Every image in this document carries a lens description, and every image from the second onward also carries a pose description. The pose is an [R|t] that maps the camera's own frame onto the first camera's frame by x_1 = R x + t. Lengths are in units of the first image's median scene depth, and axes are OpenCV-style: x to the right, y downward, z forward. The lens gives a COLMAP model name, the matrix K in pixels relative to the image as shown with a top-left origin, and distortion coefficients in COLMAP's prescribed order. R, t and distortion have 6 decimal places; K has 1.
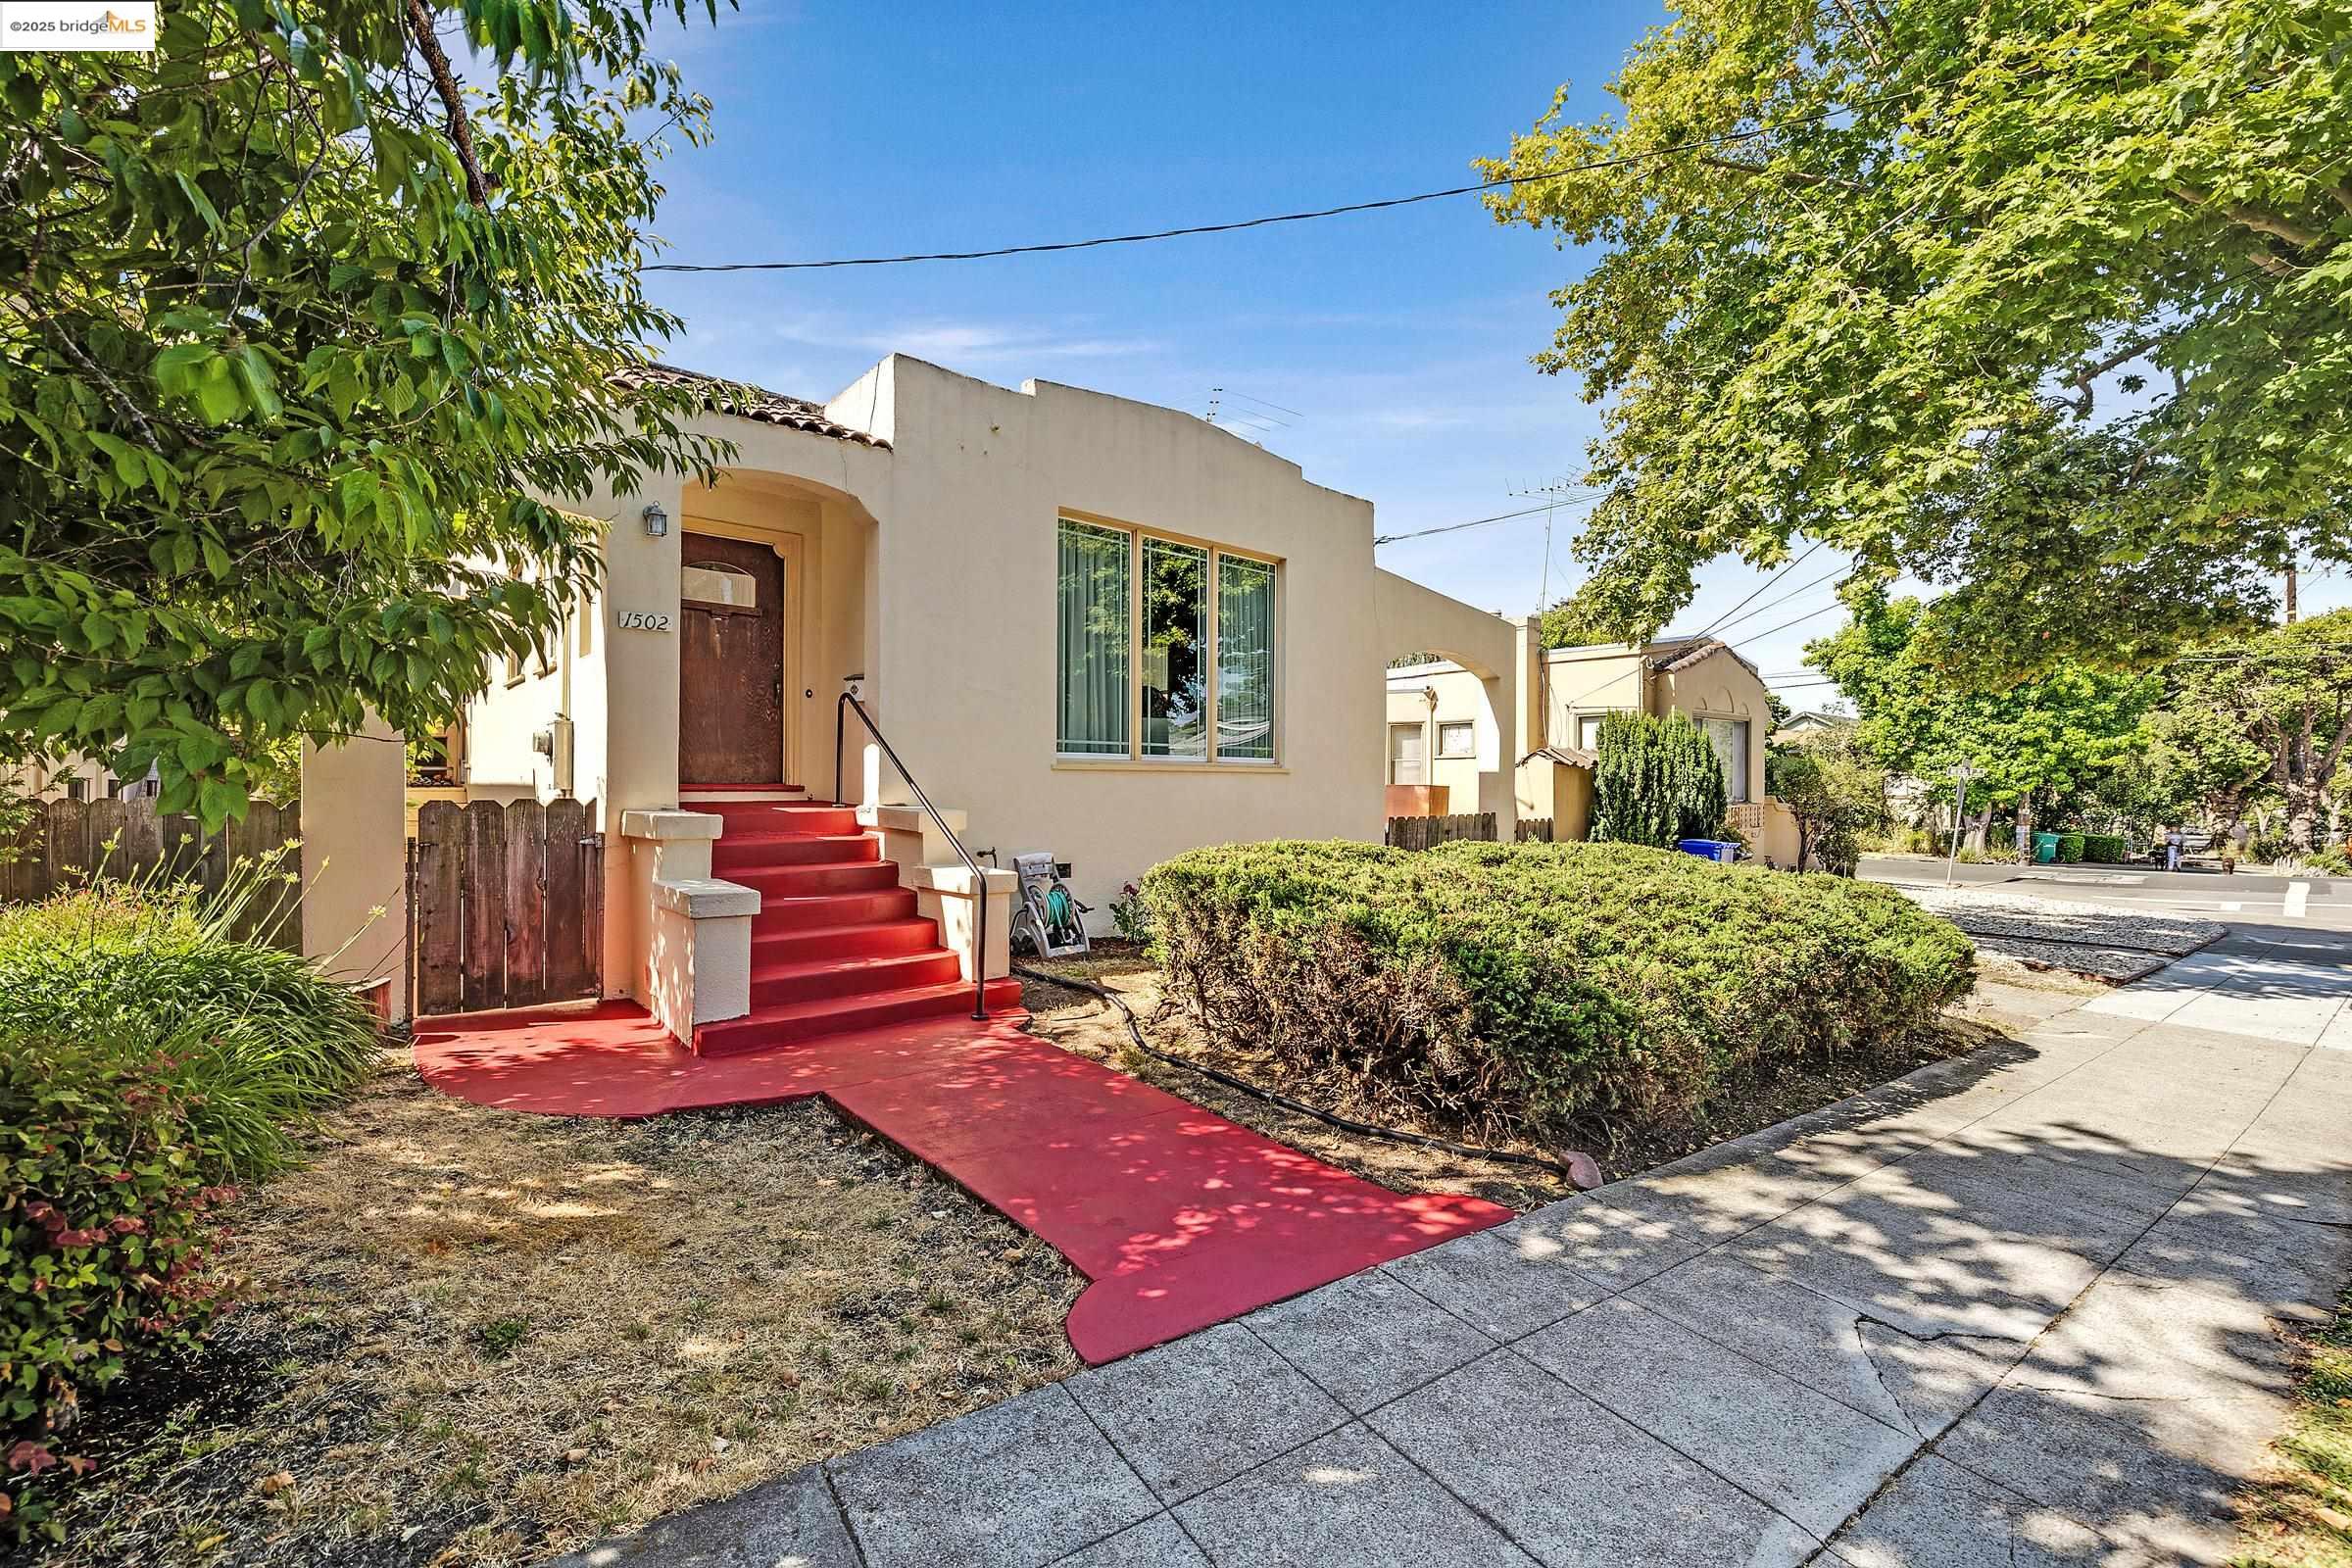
lens RADIAL K [[986.6, 0, 1183.6], [0, 986.6, 780.3], [0, 0, 1]] dist [0.001003, -0.001378]
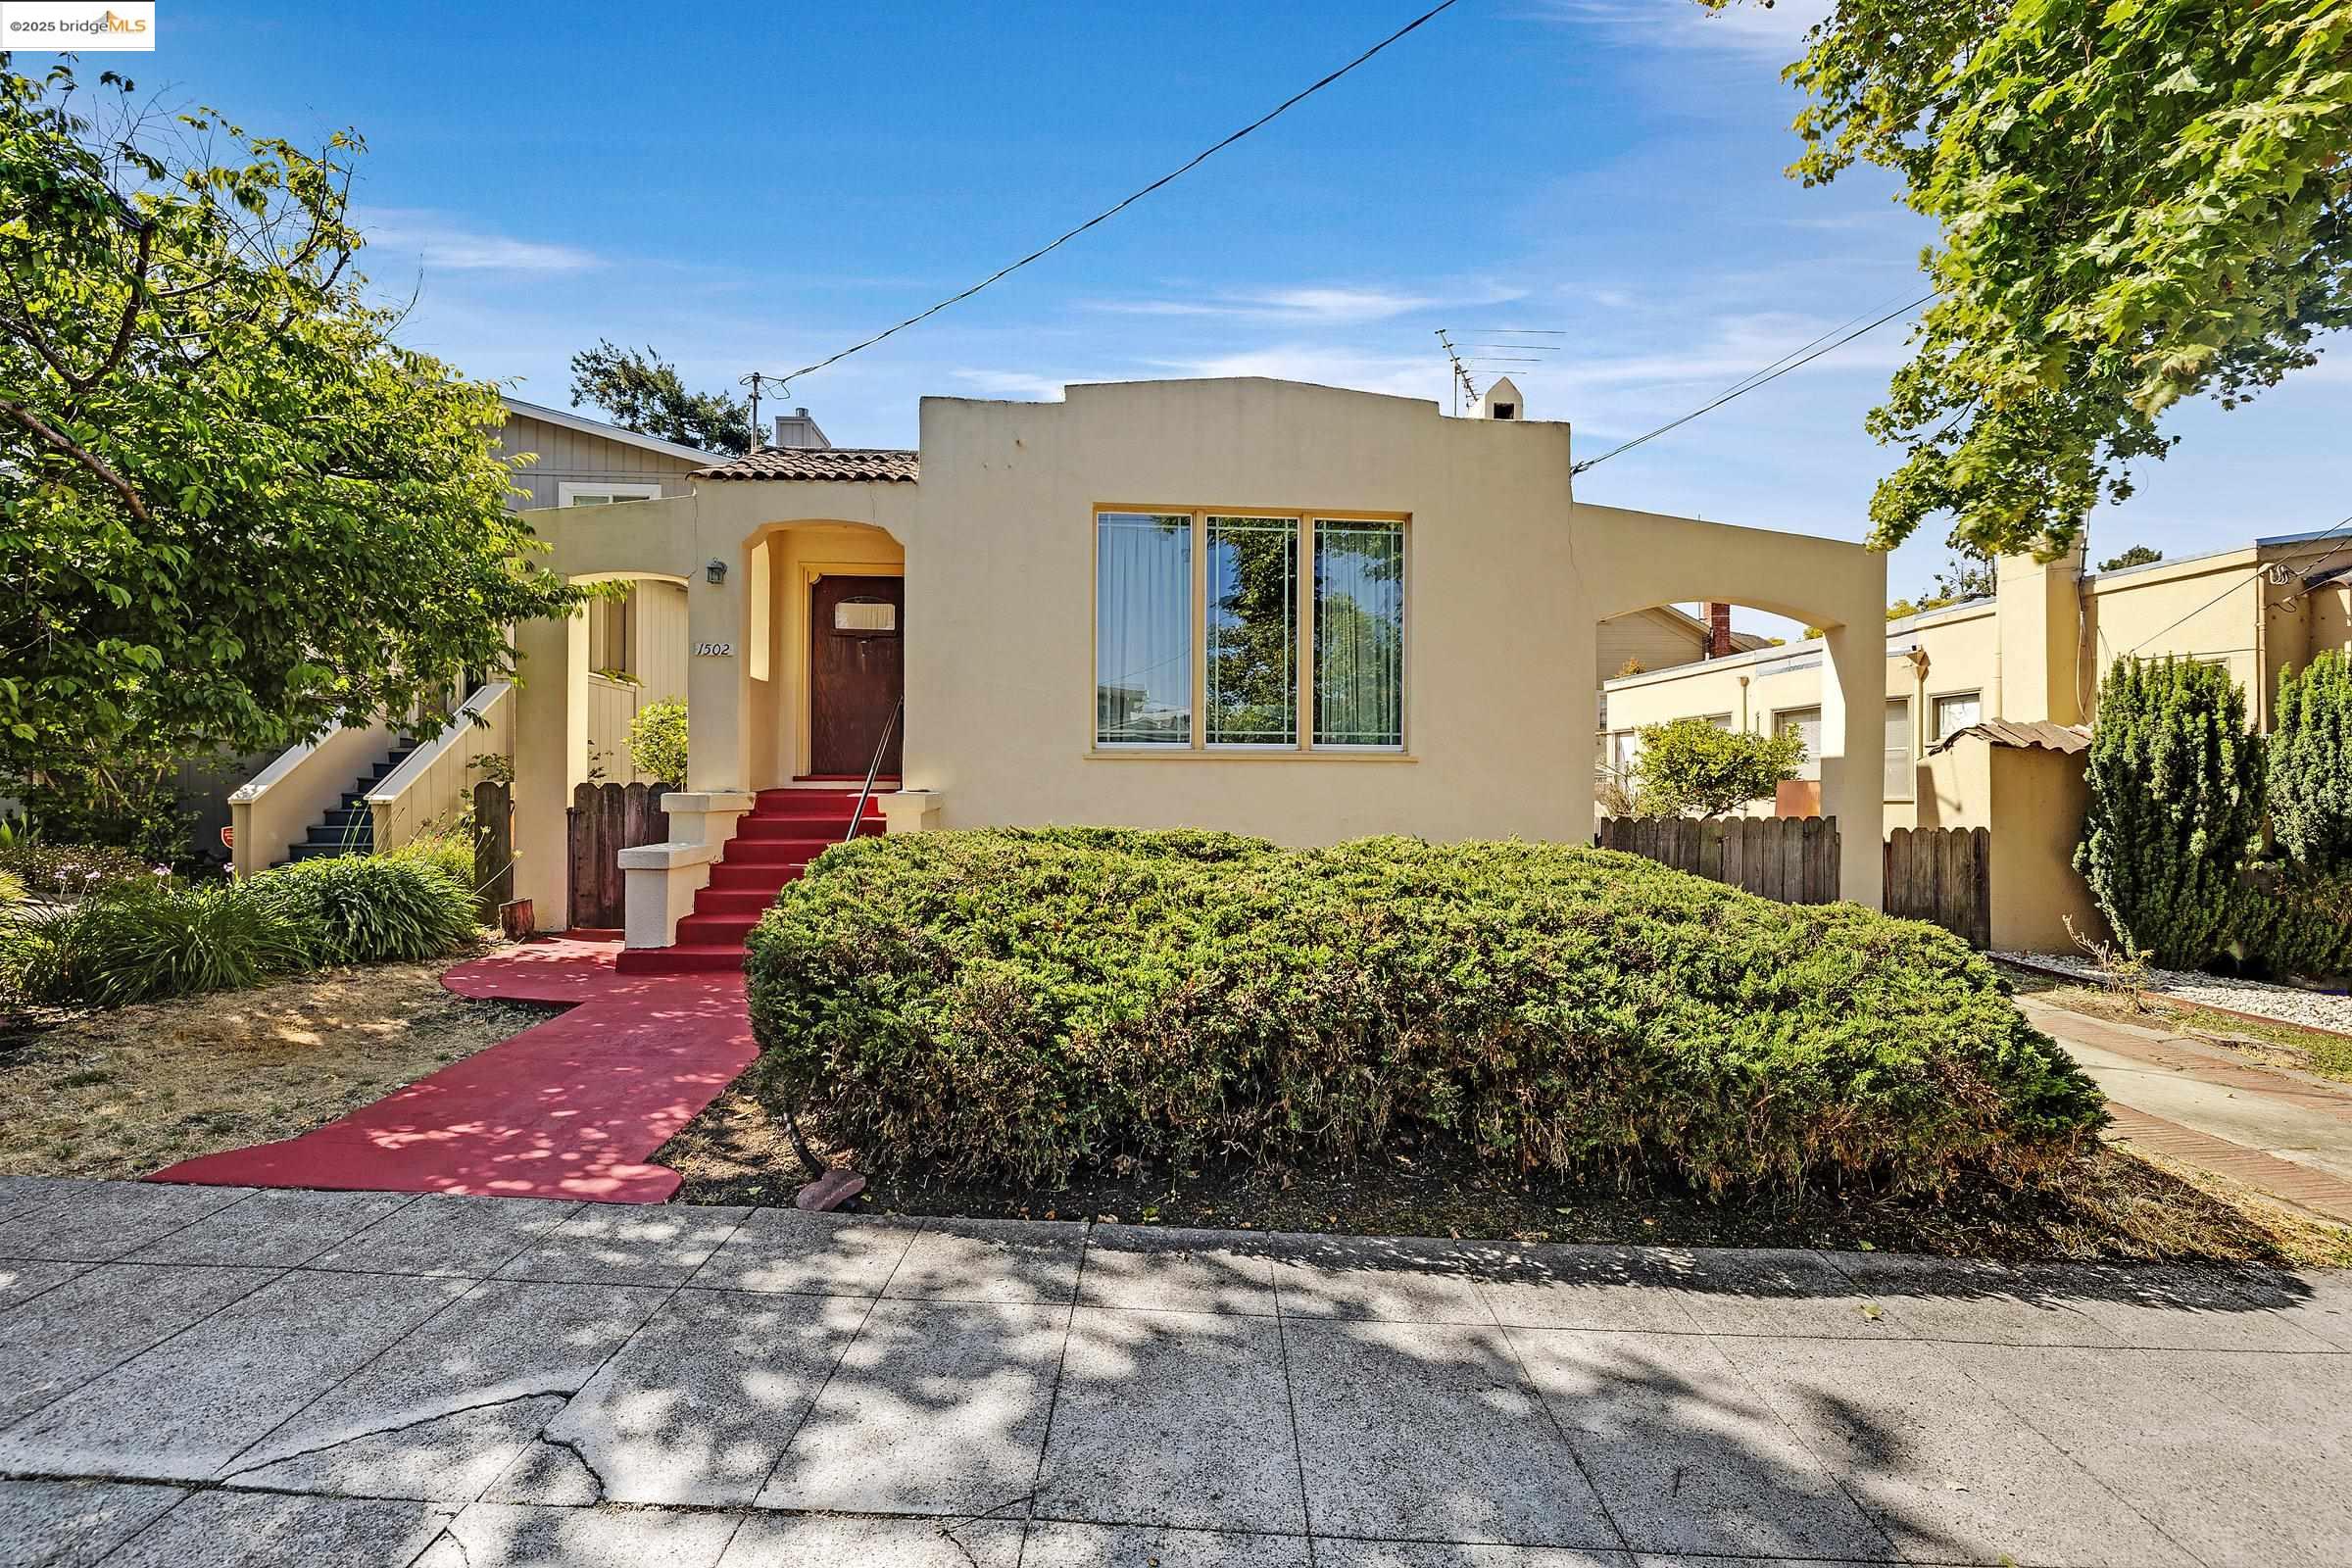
lens RADIAL K [[986.6, 0, 1188.1], [0, 986.6, 782.1], [0, 0, 1]] dist [0.001003, -0.001378]
pose [[0.804050, -0.004870, -0.594541, 0.520914], [0.000580, 0.999972, -0.007407, 0.019208], [0.594561, 0.005610, 0.804031, 0.218003]]
